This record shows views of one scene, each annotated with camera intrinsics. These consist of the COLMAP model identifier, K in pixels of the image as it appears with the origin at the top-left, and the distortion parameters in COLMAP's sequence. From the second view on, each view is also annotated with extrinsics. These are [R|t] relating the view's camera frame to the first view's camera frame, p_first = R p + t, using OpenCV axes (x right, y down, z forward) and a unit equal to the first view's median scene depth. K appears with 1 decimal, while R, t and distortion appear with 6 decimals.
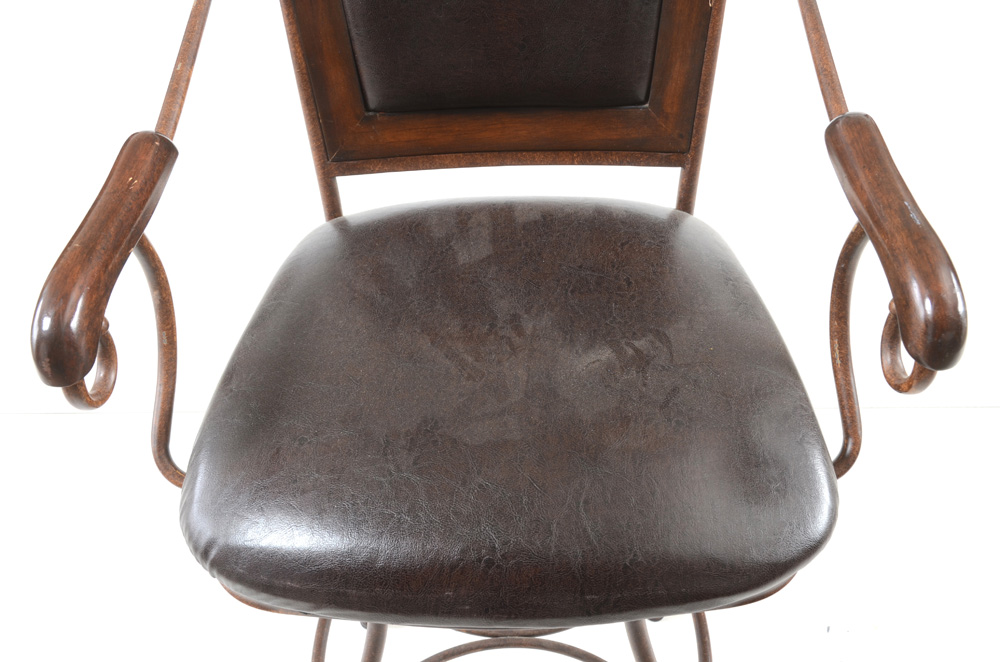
lens RADIAL K [[1076.4, 0, 496.8], [0, 1076.4, 351.1], [0, 0, 1]] dist [-0.005496, 0.008086]
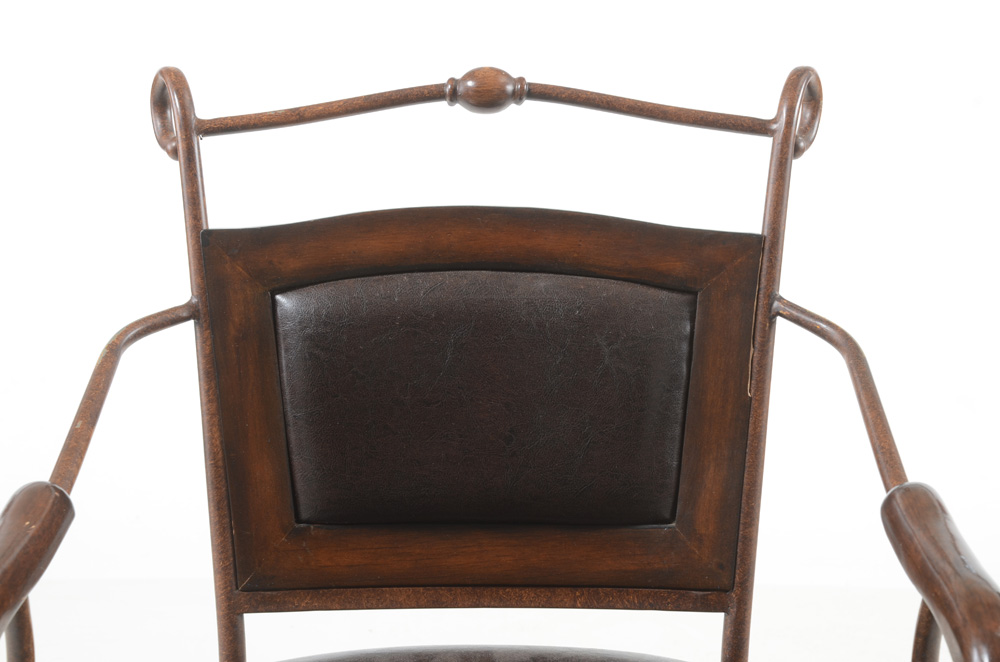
lens RADIAL K [[2452.2, 0, 496.1], [0, 2452.2, 307.4], [0, 0, 1]] dist [0.367253, 3.380496]
pose [[0.999195, 0.034778, 0.020020, -0.023290], [-0.021858, 0.890080, -0.455280, 0.419682], [-0.033653, 0.454476, 0.890123, -0.588903]]
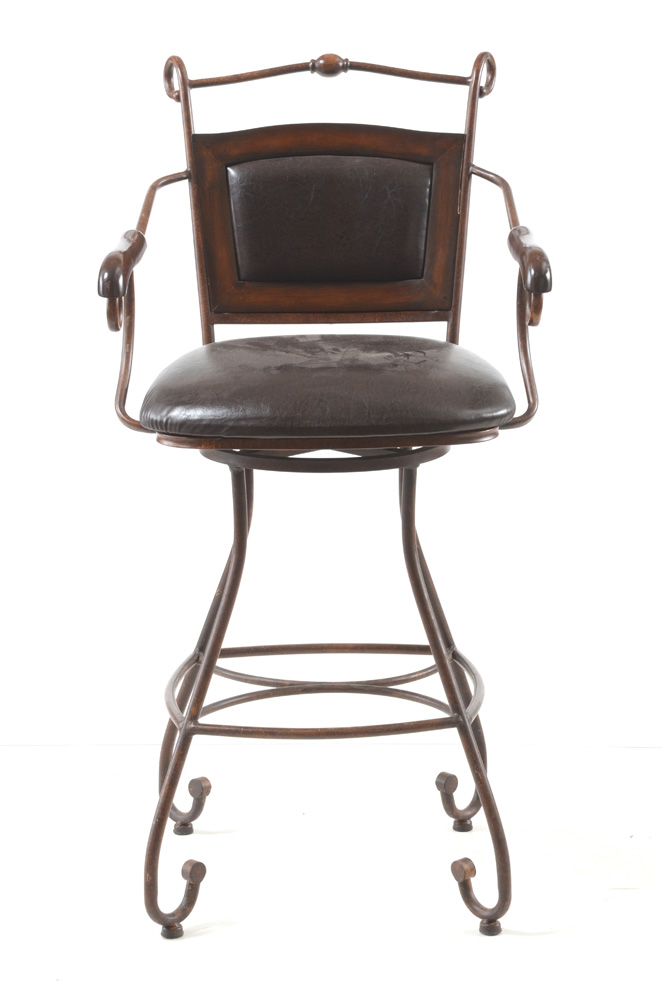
lens RADIAL K [[3081.9, 0, 331.0], [0, 3081.9, 500.0], [0, 0, 1]] dist [0.825758, -0.138464]
pose [[0.999565, 0.026720, 0.012451, -0.037618], [-0.017072, 0.869053, -0.494425, 2.228325], [-0.024032, 0.493997, 0.869131, -2.676485]]
